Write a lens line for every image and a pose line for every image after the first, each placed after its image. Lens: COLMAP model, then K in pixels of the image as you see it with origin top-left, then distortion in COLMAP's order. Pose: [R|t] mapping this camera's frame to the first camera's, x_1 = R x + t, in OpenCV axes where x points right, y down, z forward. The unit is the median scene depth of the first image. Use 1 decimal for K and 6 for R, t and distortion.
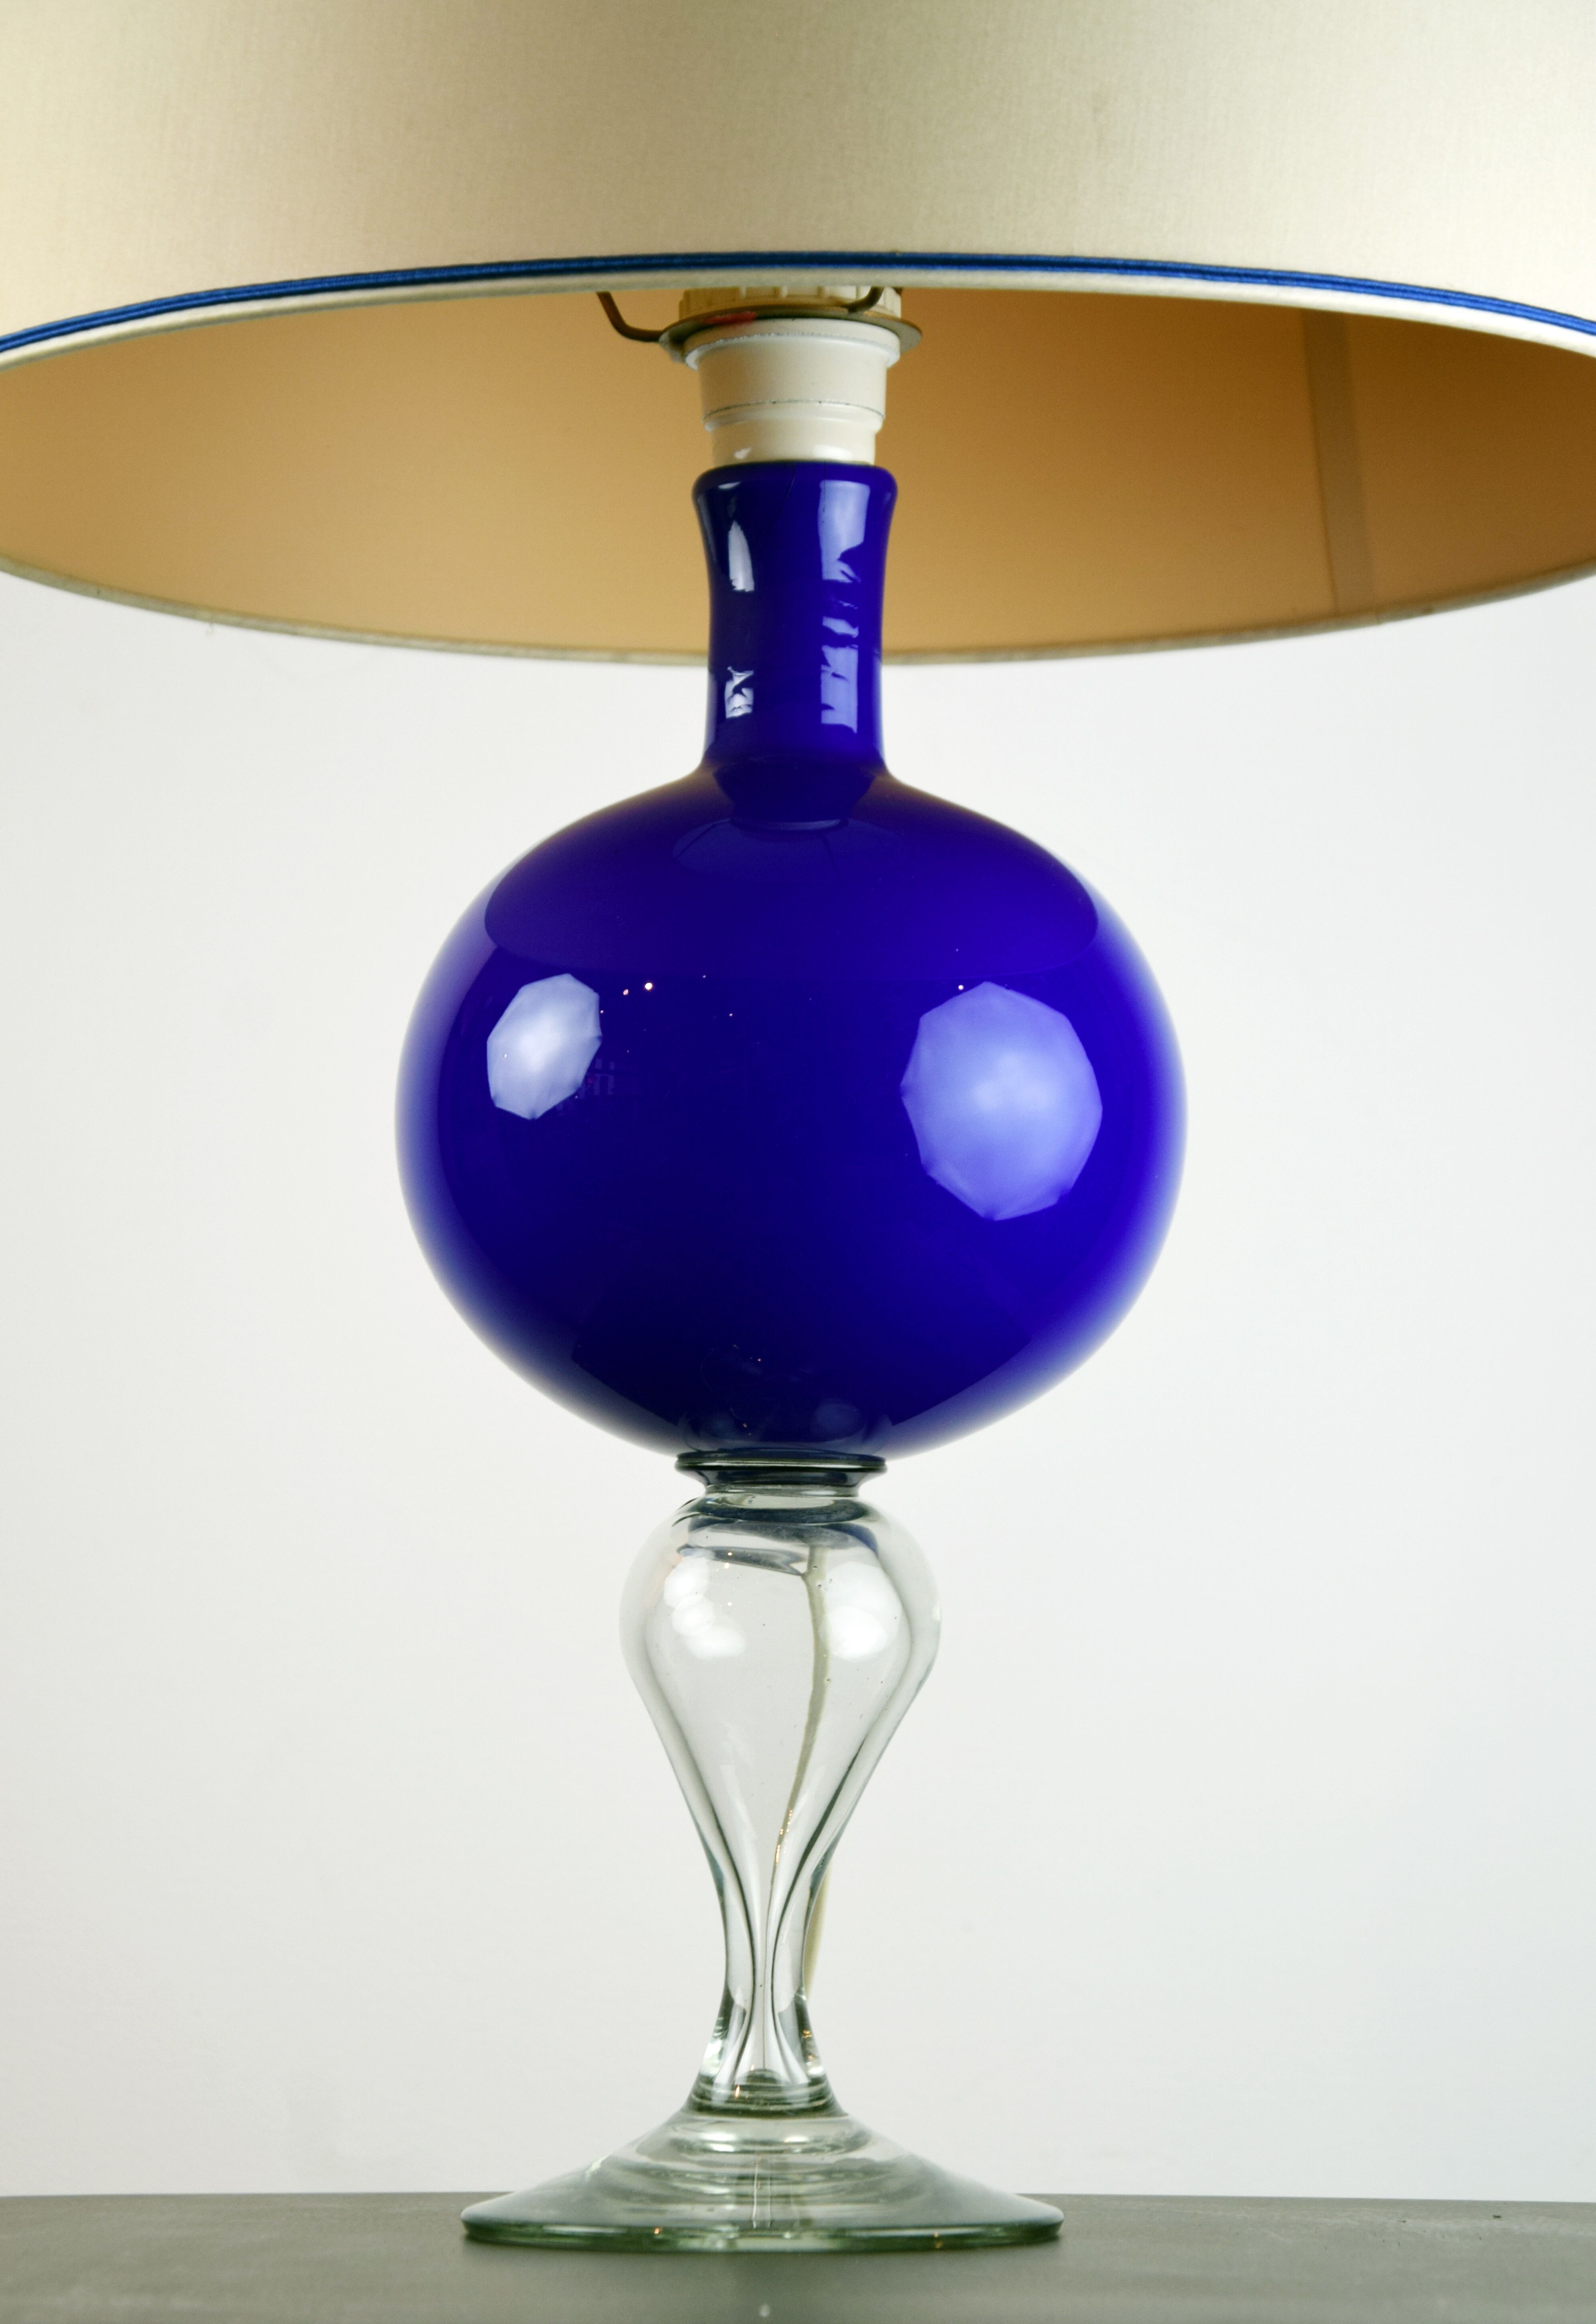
lens RADIAL K [[7973.7, 0, 798.0], [0, 7973.7, 1162.0], [0, 0, 1]] dist [0.860575, 0.469752]
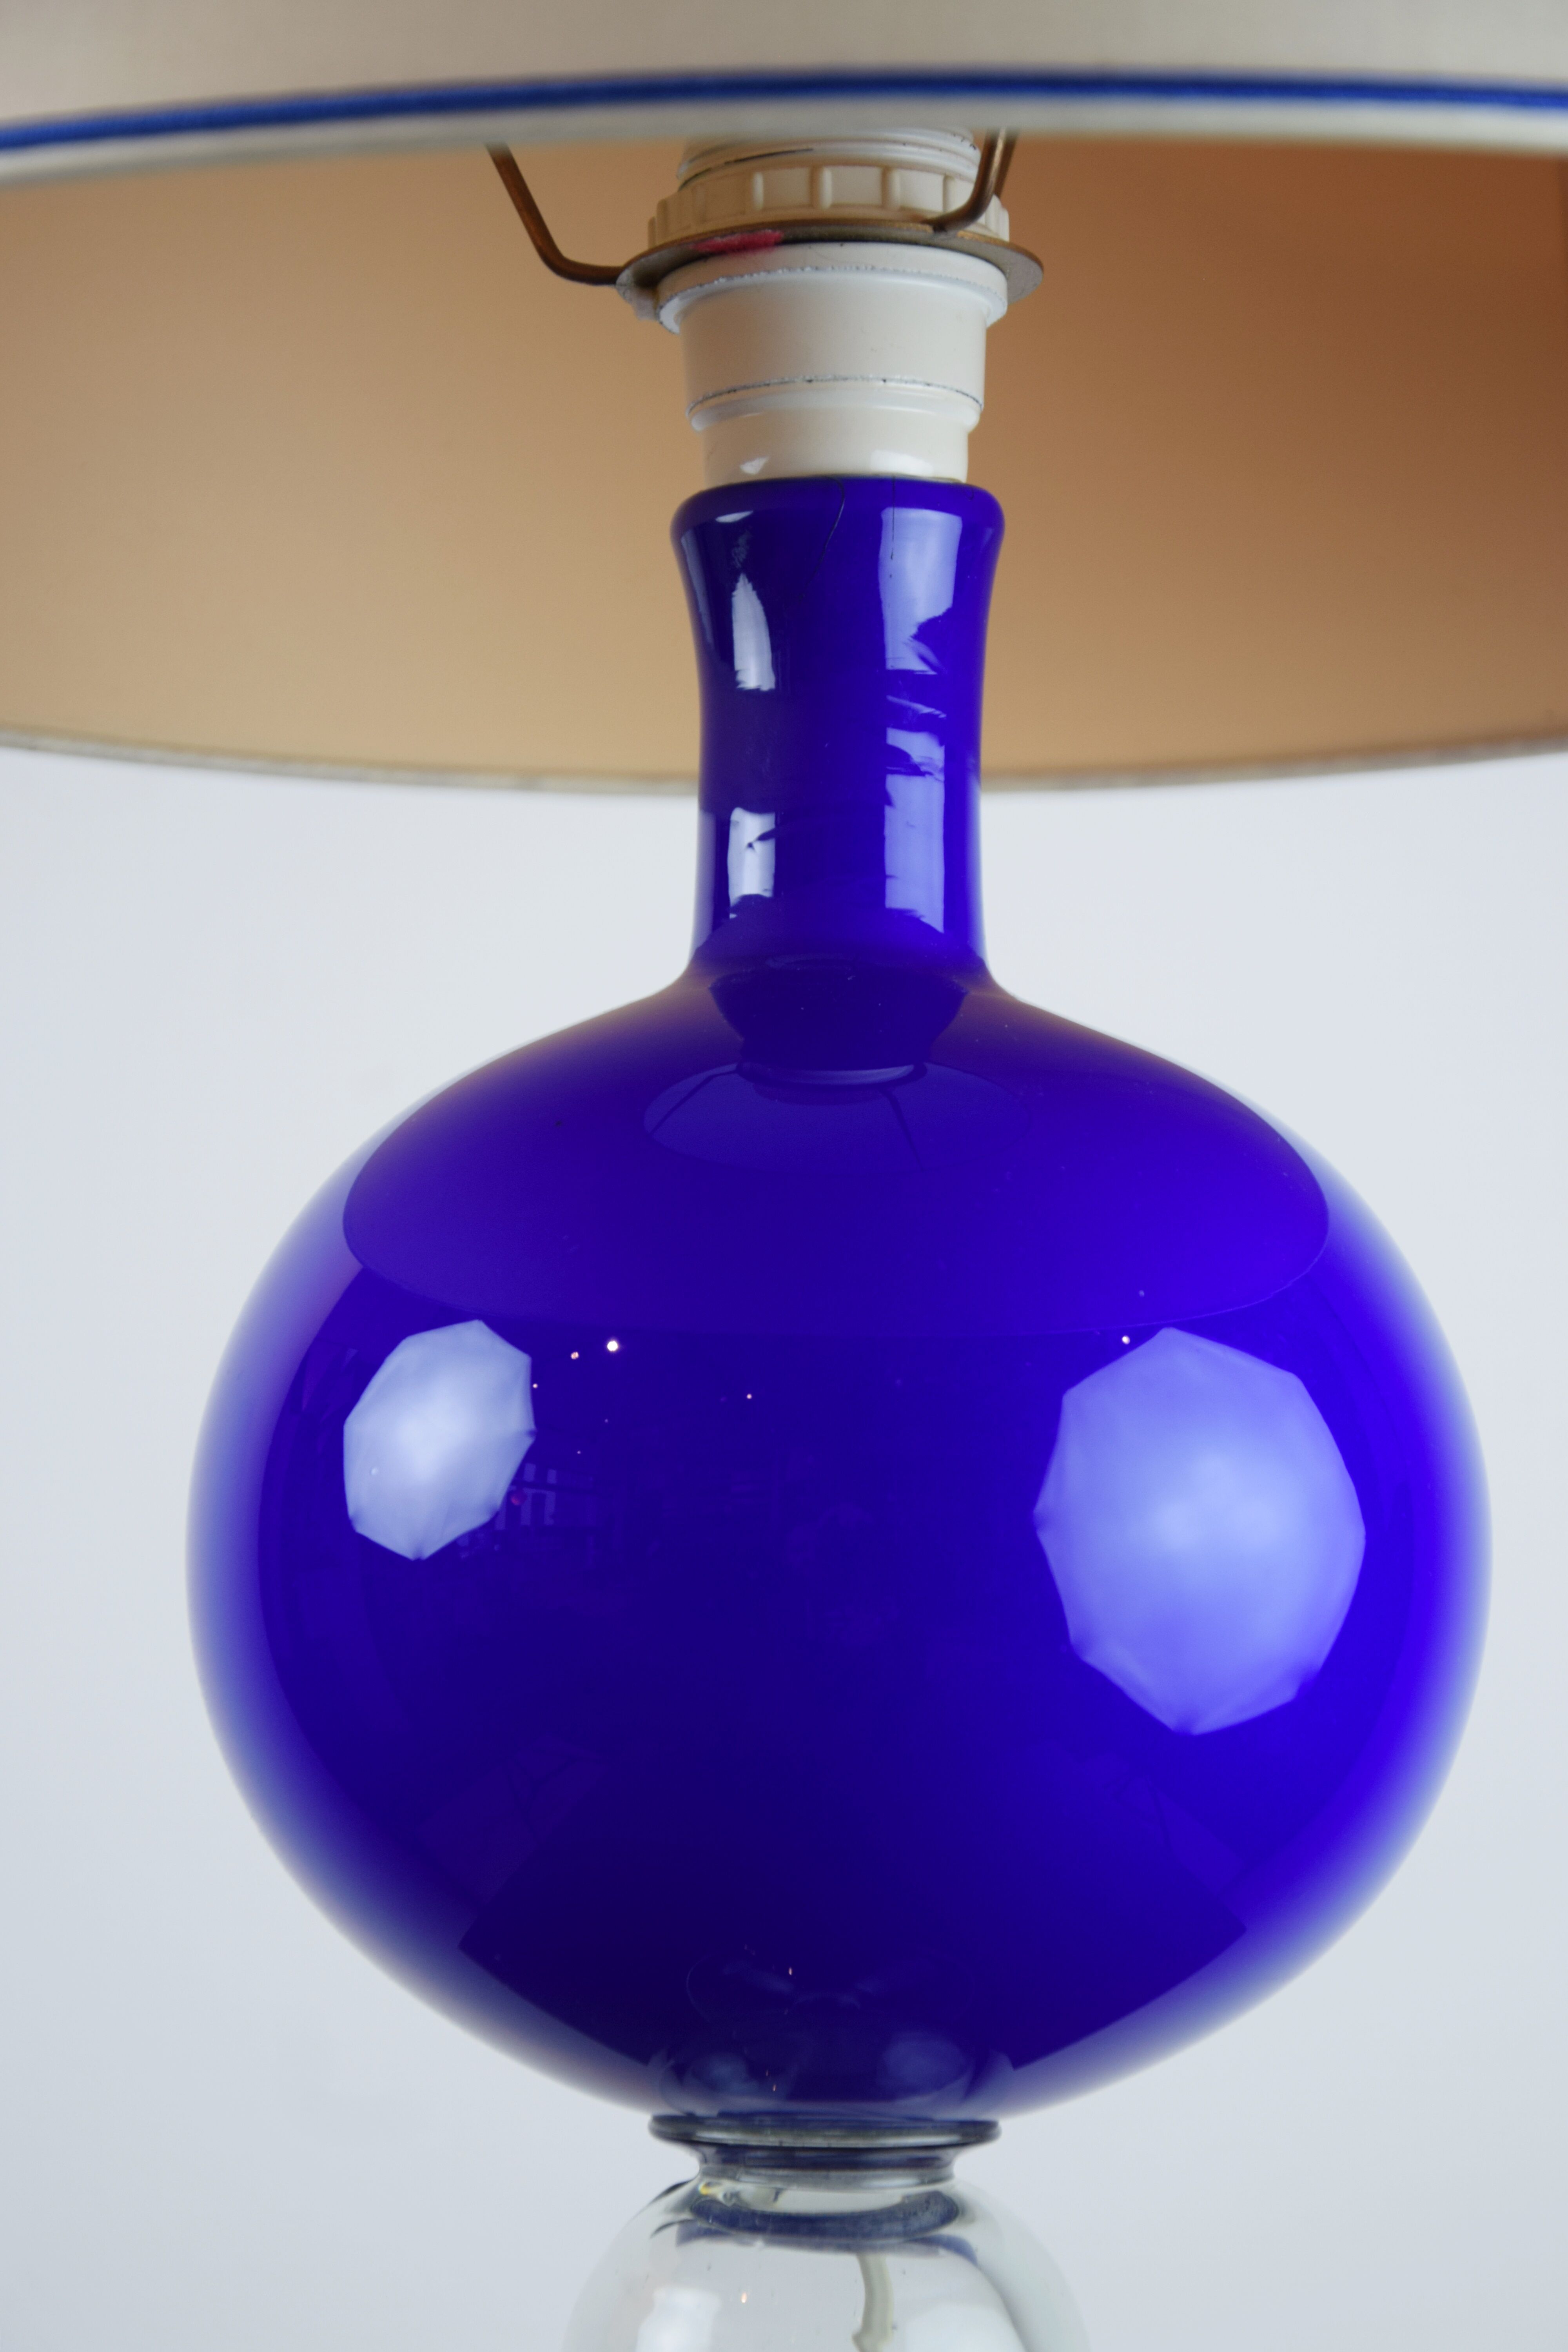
lens RADIAL K [[10680.9, 0, 784.0], [0, 10680.9, 1176.0], [0, 0, 1]] dist [1.644341, -0.197548]
pose [[0.999982, -0.003042, 0.005193, -0.009308], [0.003169, 0.999692, -0.024614, -0.013755], [-0.005117, 0.024630, 0.999684, 0.180961]]
